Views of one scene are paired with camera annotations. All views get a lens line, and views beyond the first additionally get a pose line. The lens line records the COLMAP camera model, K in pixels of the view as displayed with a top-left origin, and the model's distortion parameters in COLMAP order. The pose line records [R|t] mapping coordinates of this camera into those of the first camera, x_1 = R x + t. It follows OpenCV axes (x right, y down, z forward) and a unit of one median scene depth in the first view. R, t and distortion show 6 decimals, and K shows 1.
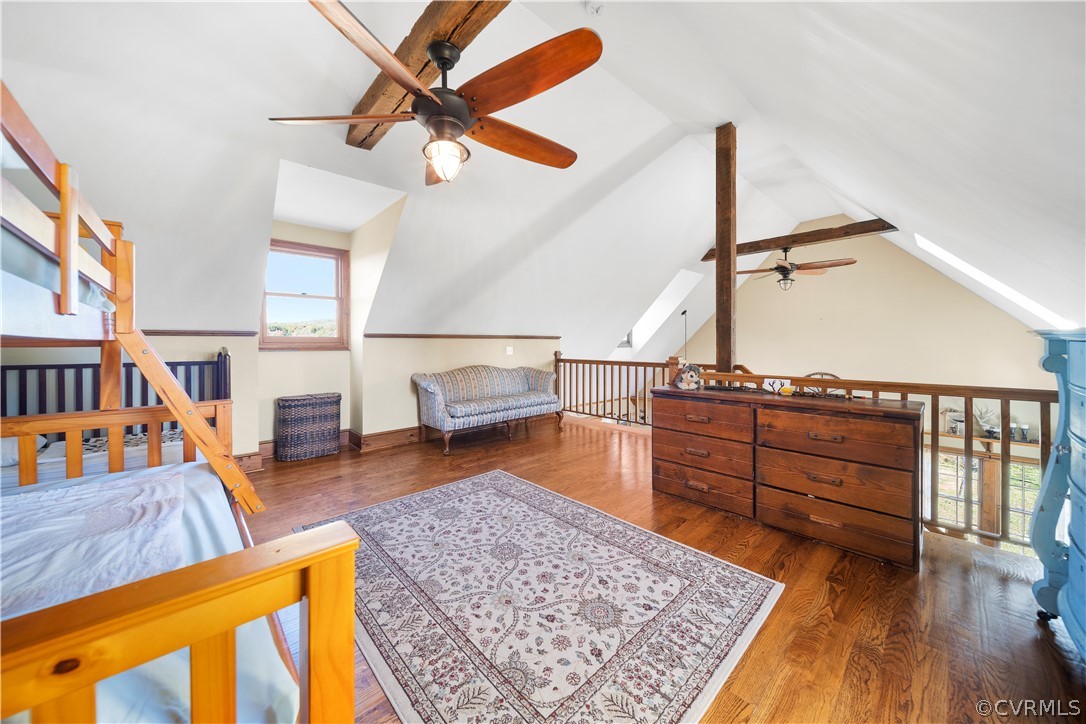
lens RADIAL K [[379.9, 0, 539.1], [0, 379.9, 351.3], [0, 0, 1]] dist [-0.001726, -0.000487]
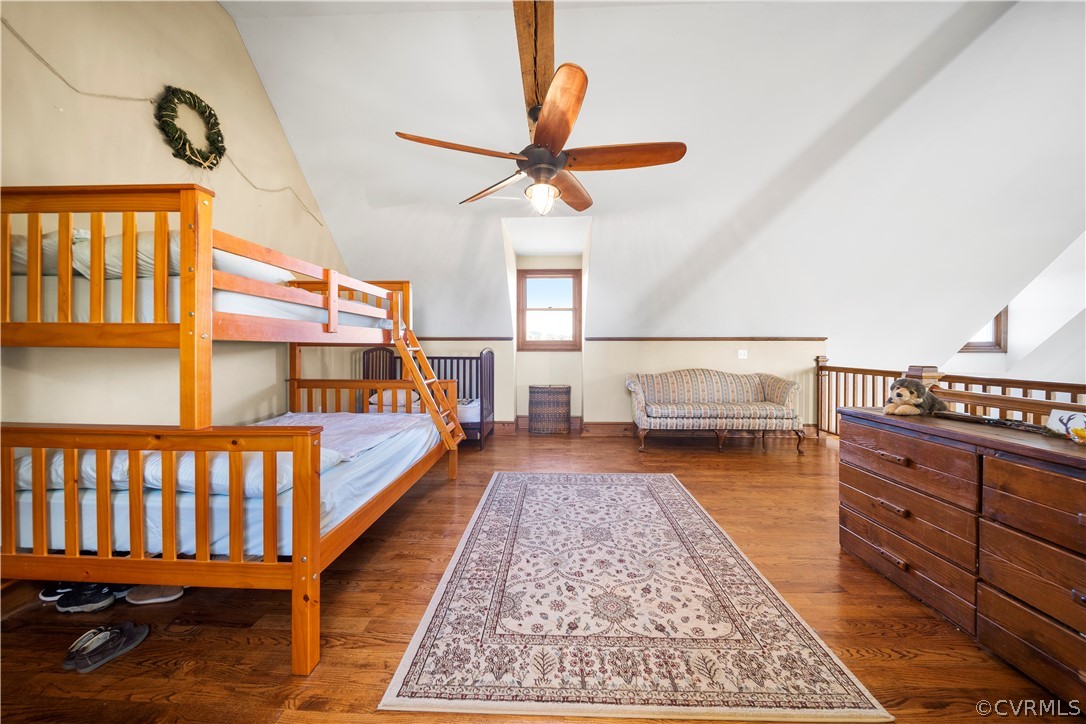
lens RADIAL K [[379.9, 0, 540.7], [0, 379.9, 353.3], [0, 0, 1]] dist [-0.001726, -0.000487]
pose [[0.708804, 0.016001, -0.705224, 0.605121], [-0.017665, 0.999832, 0.004930, 0.000632], [0.705185, 0.008963, 0.708967, 0.106139]]
